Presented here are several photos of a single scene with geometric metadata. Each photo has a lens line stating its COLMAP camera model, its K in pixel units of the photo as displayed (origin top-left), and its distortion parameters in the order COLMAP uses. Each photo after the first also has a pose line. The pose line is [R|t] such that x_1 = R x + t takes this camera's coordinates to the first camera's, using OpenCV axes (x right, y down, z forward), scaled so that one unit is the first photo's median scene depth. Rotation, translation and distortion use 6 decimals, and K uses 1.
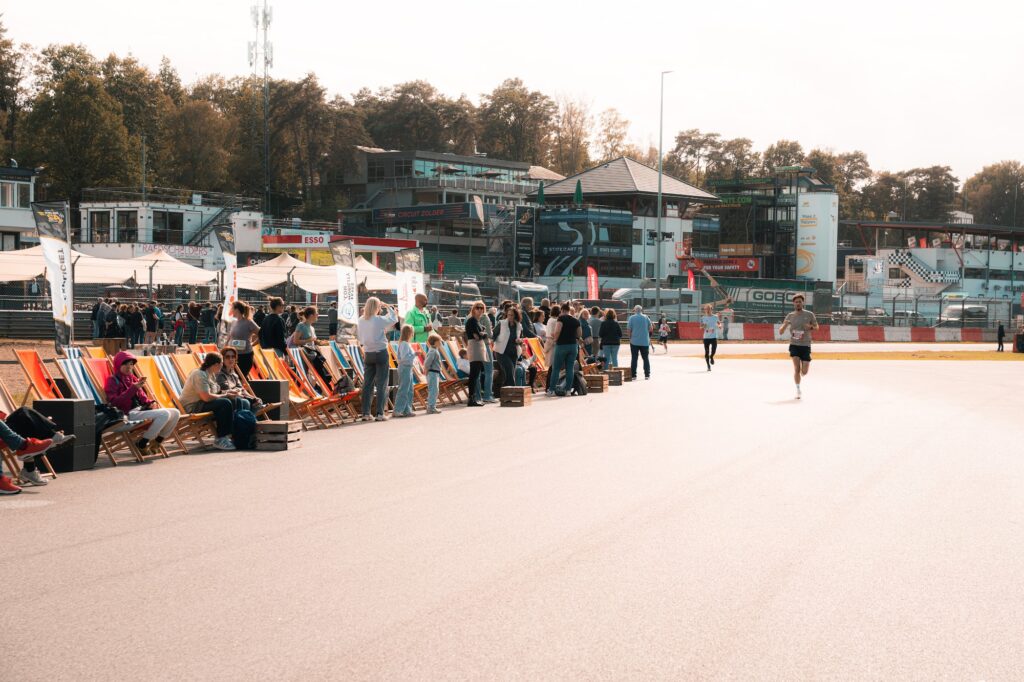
lens RADIAL K [[2589.8, 0, 509.7], [0, 2589.8, 342.1], [0, 0, 1]] dist [0.944553, 0.000000]
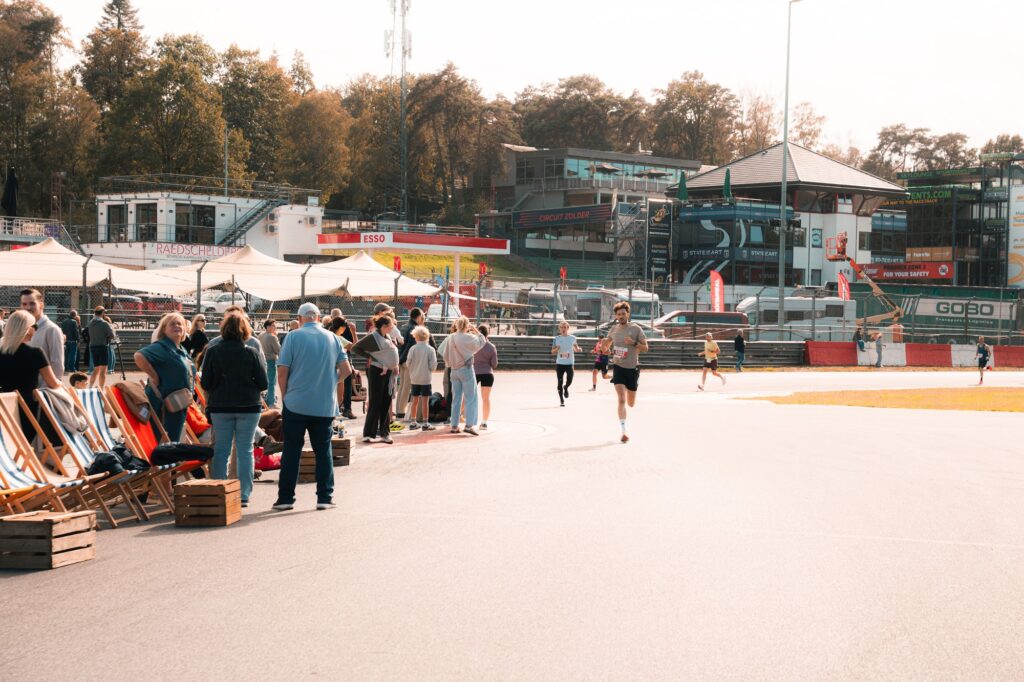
lens RADIAL K [[2268.3, 0, 502.7], [0, 2268.3, 336.5], [0, 0, 1]] dist [0.677942, 0.000000]
pose [[0.992523, 0.002371, -0.122037, 0.037666], [-0.003424, 0.999959, -0.008420, -0.002277], [0.122012, 0.008775, 0.992490, 0.226487]]
